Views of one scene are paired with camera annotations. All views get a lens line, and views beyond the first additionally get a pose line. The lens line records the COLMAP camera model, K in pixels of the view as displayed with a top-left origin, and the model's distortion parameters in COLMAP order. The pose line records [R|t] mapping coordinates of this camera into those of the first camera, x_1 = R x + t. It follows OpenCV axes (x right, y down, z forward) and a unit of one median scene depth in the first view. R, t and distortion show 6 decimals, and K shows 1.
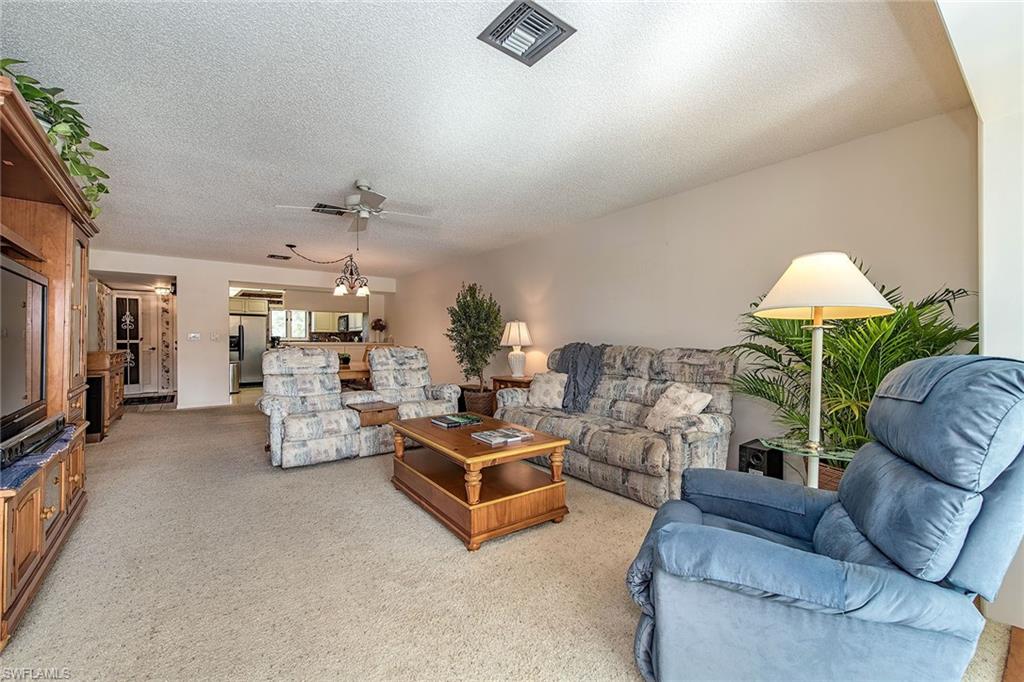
lens RADIAL K [[431.4, 0, 513.2], [0, 431.4, 340.8], [0, 0, 1]] dist [0.000382, -0.000006]
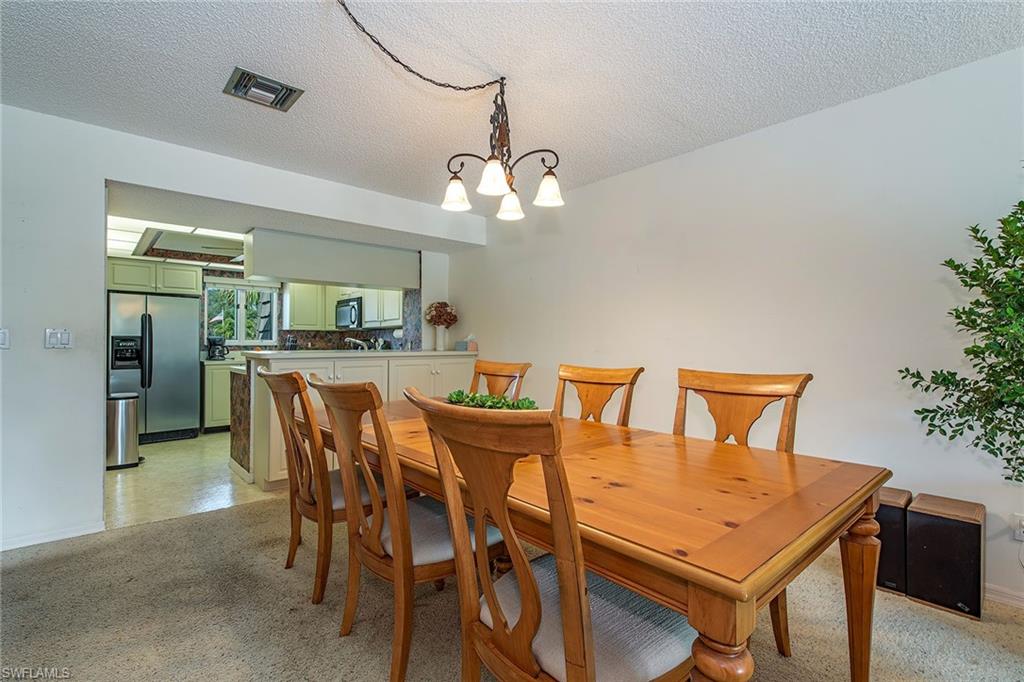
lens RADIAL K [[477.8, 0, 508.4], [0, 477.8, 341.5], [0, 0, 1]] dist [-0.005315, -0.000455]
pose [[0.997065, 0.002018, 0.076529, -0.265525], [-0.001402, 0.999966, -0.008100, -0.001840], [-0.076543, 0.007968, 0.997034, 0.433839]]
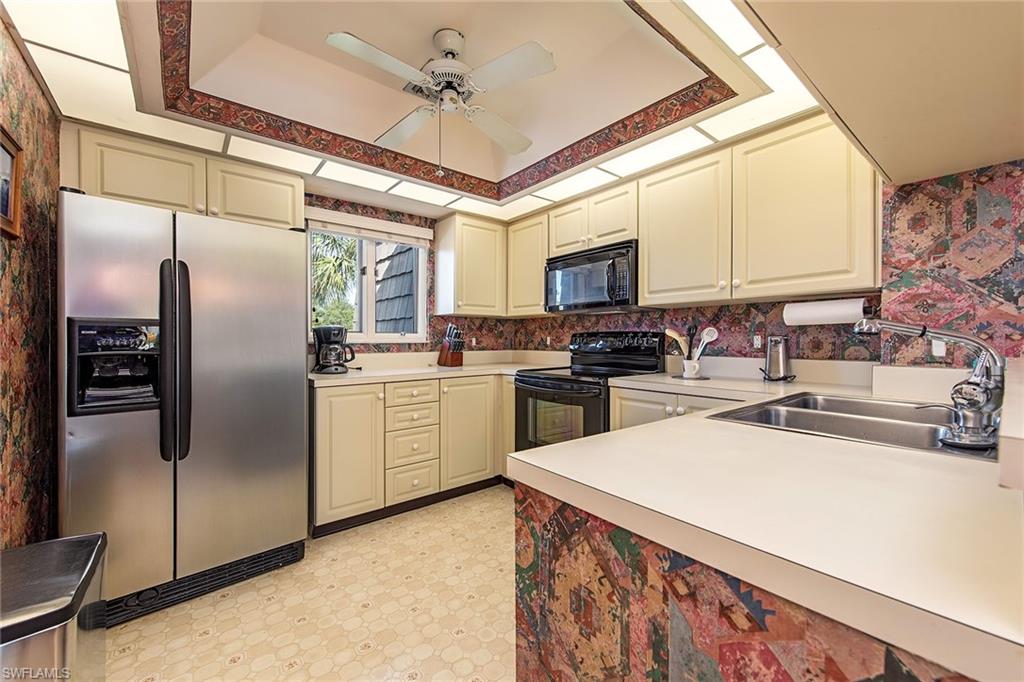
lens RADIAL K [[403.9, 0, 511.8], [0, 403.9, 340.1], [0, 0, 1]] dist [-0.001844, 0.000020]
pose [[0.998706, 0.000750, 0.050855, -0.499320], [-0.000621, 0.999997, -0.002569, -0.002698], [-0.050857, 0.002534, 0.998703, 0.824712]]
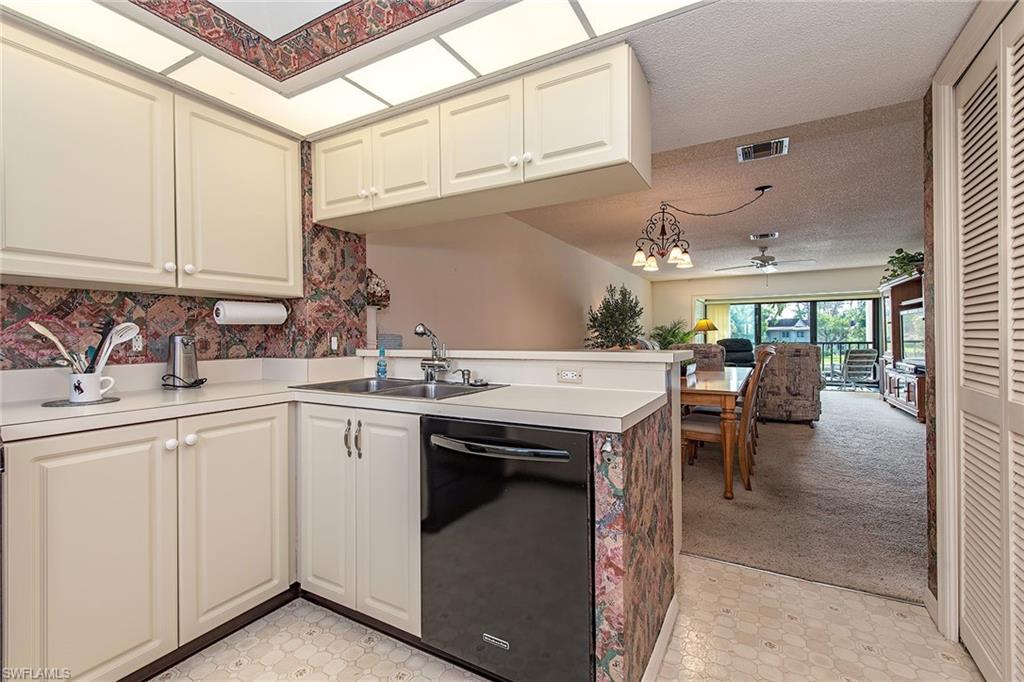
lens RADIAL K [[445.6, 0, 507.1], [0, 445.6, 331.3], [0, 0, 1]] dist [0.015428, -0.000486]
pose [[-0.410632, 0.013722, 0.911698, -0.592745], [0.011686, 0.999884, -0.009786, -0.003663], [-0.911726, 0.006636, -0.410744, 0.976568]]
